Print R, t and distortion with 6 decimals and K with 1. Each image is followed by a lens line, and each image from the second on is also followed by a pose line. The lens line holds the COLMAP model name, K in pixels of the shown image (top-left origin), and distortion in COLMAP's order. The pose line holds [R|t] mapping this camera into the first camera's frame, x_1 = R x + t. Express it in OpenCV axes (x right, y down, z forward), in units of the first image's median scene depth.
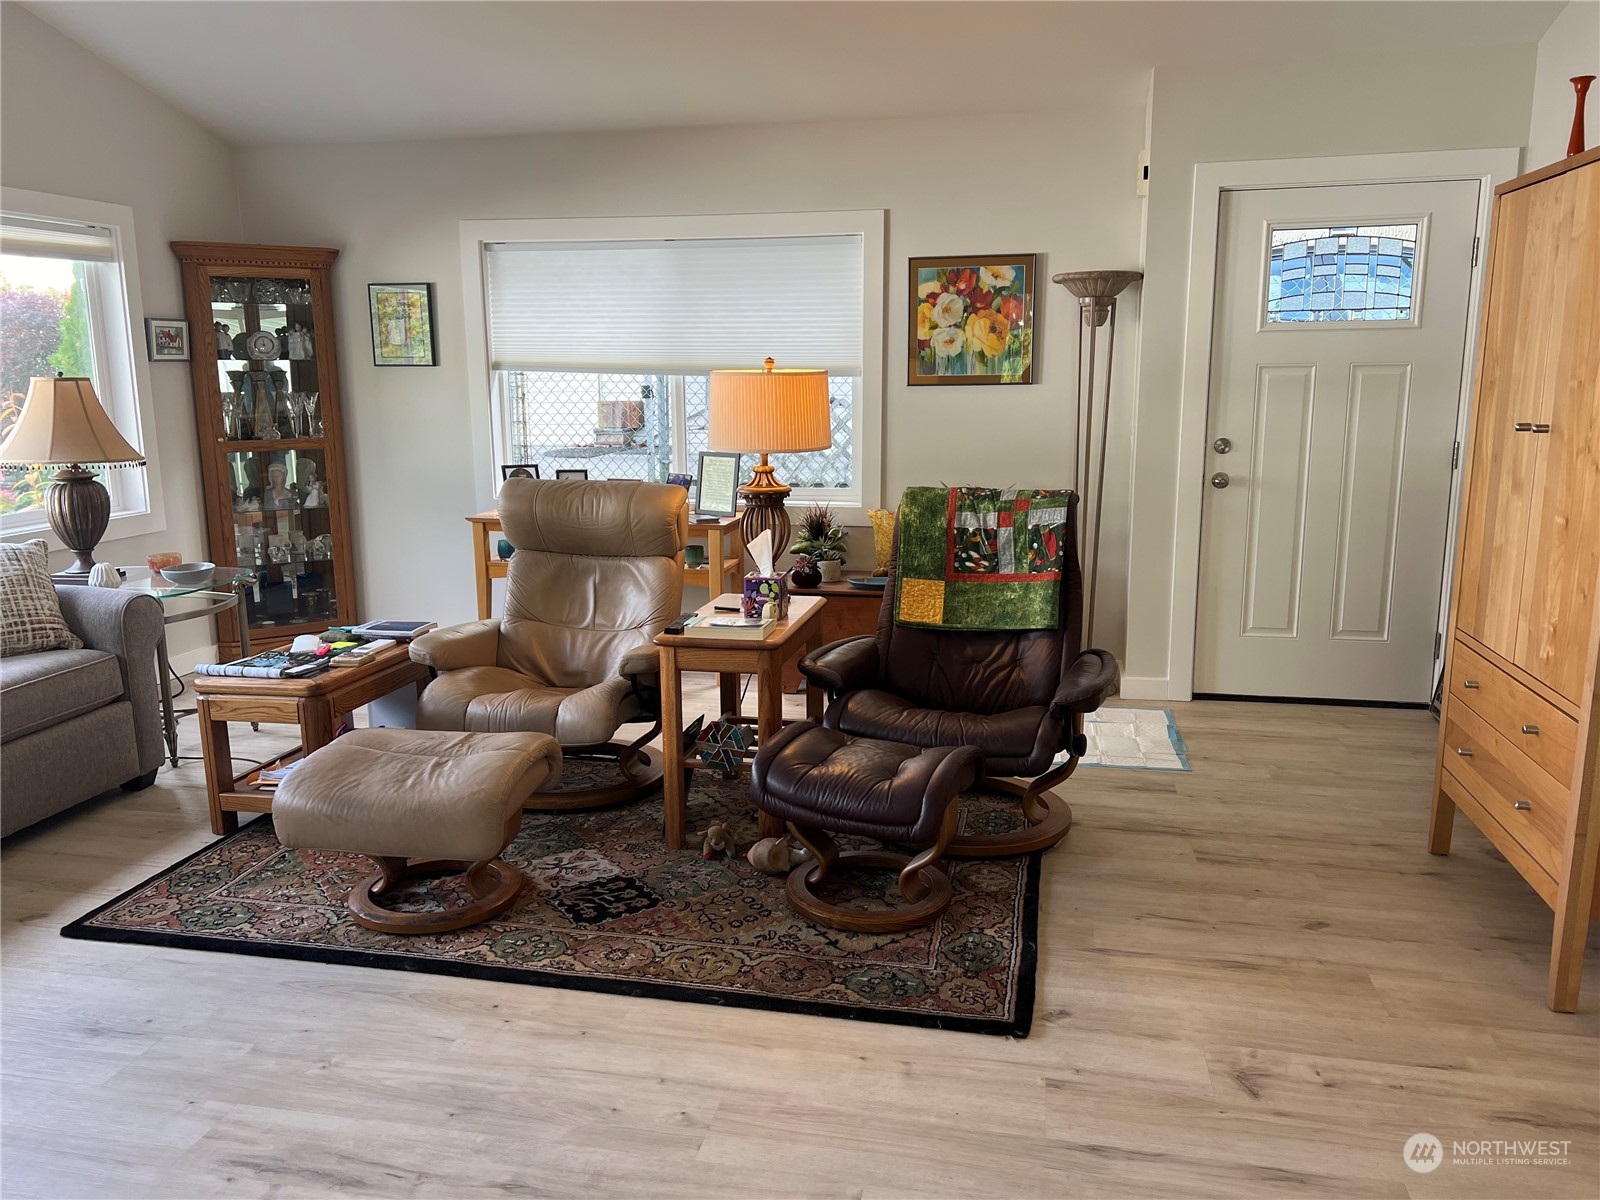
lens RADIAL K [[1197.2, 0, 800.0], [0, 1197.2, 600.0], [0, 0, 1]] dist [0.033964, -0.004777]
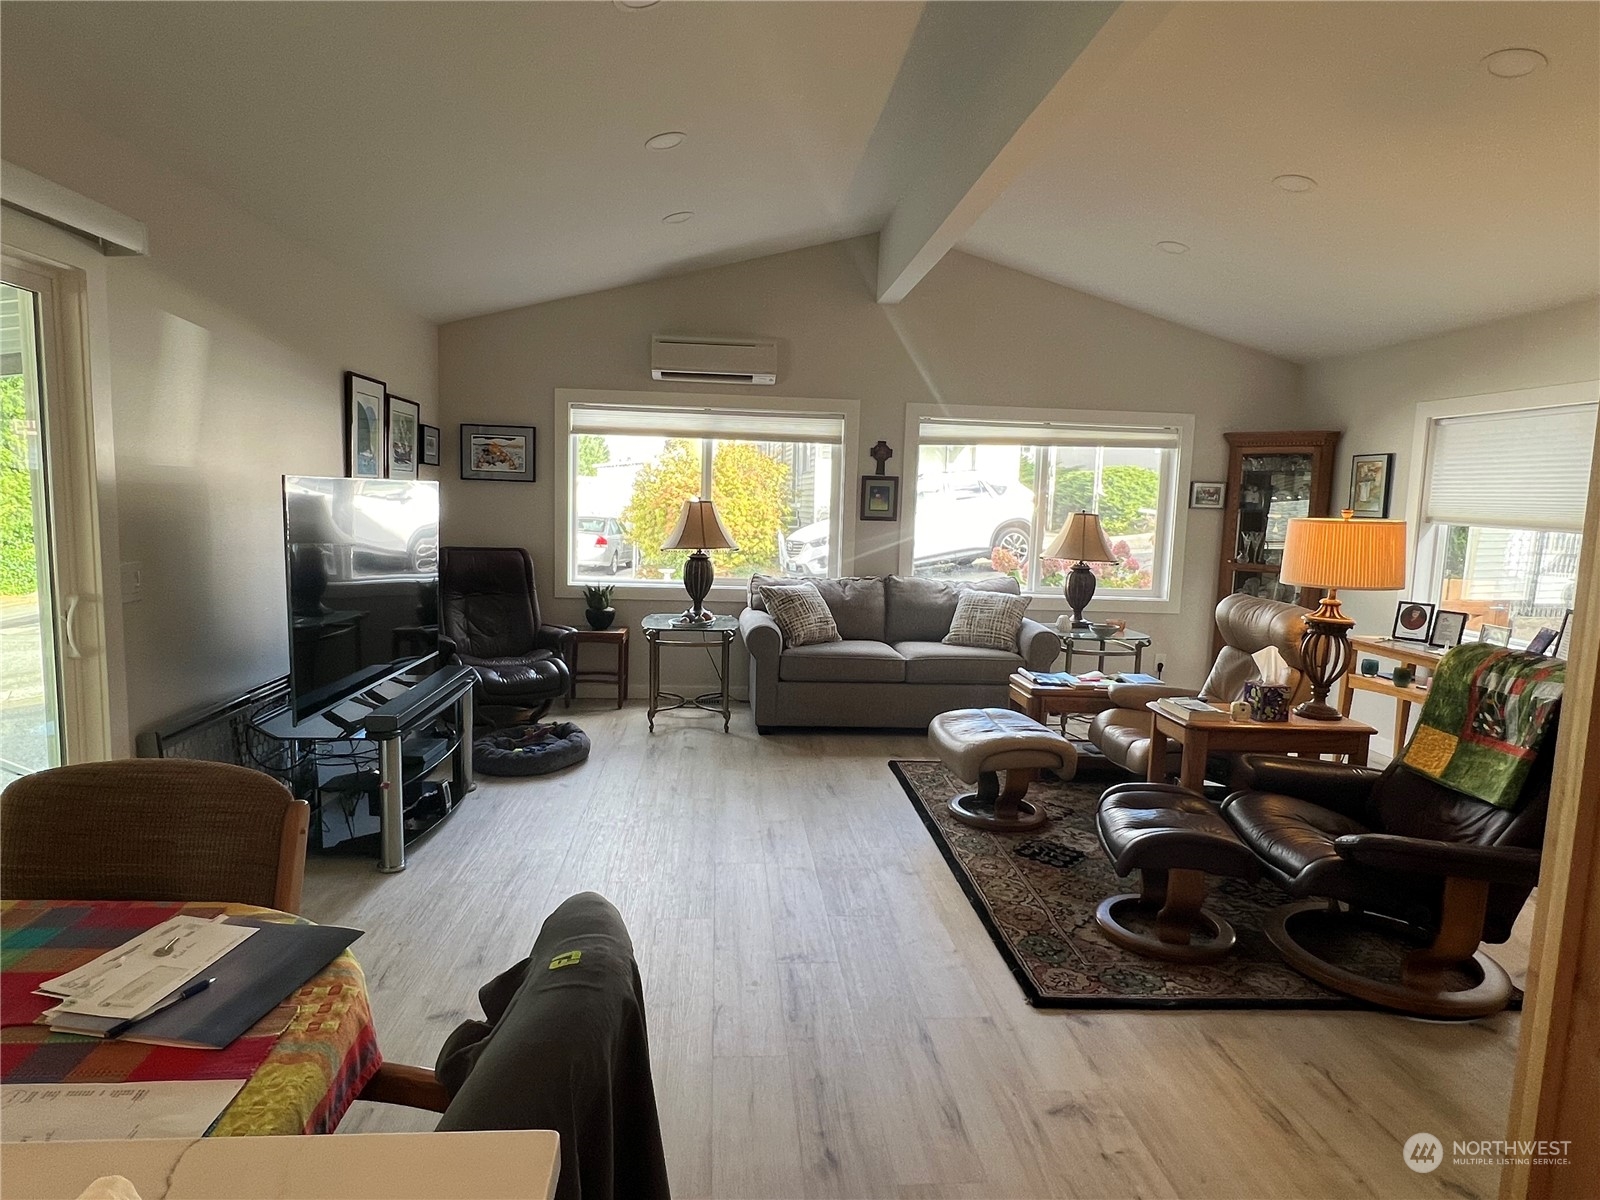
lens RADIAL K [[934.4, 0, 800.0], [0, 934.4, 600.0], [0, 0, 1]] dist [-0.001619, -0.000587]
pose [[0.283288, 0.121908, -0.951255, 0.689729], [-0.225924, 0.972456, 0.057344, -0.047654], [0.932044, 0.198667, 0.303027, 0.241552]]
